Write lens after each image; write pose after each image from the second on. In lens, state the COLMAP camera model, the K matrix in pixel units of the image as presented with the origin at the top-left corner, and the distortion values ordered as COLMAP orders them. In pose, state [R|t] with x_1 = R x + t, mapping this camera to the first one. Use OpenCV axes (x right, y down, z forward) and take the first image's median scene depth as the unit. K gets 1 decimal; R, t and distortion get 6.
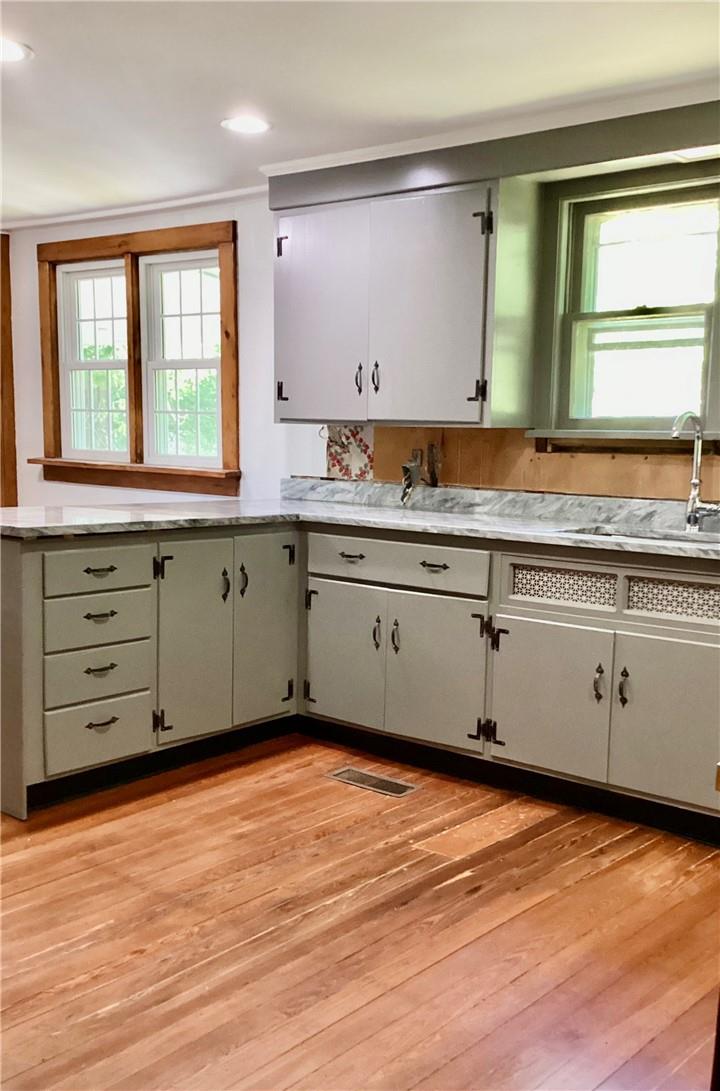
lens RADIAL K [[1134.1, 0, 360.7], [0, 1134.1, 548.8], [0, 0, 1]] dist [-0.004683, 0.000000]
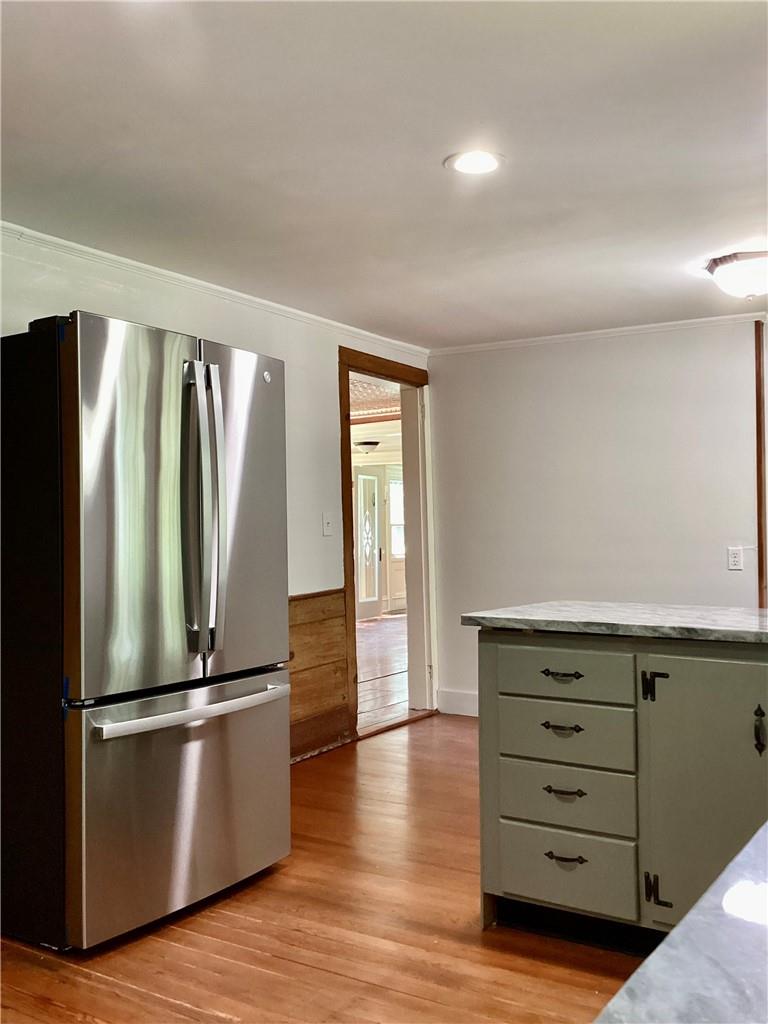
lens RADIAL K [[970.0, 0, 384.7], [0, 970.0, 510.5], [0, 0, 1]] dist [0.007133, 0.000000]
pose [[0.123489, -0.044126, -0.991364, 0.486269], [-0.093378, 0.994062, -0.055877, -0.050894], [0.987943, 0.099471, 0.118635, 0.755849]]
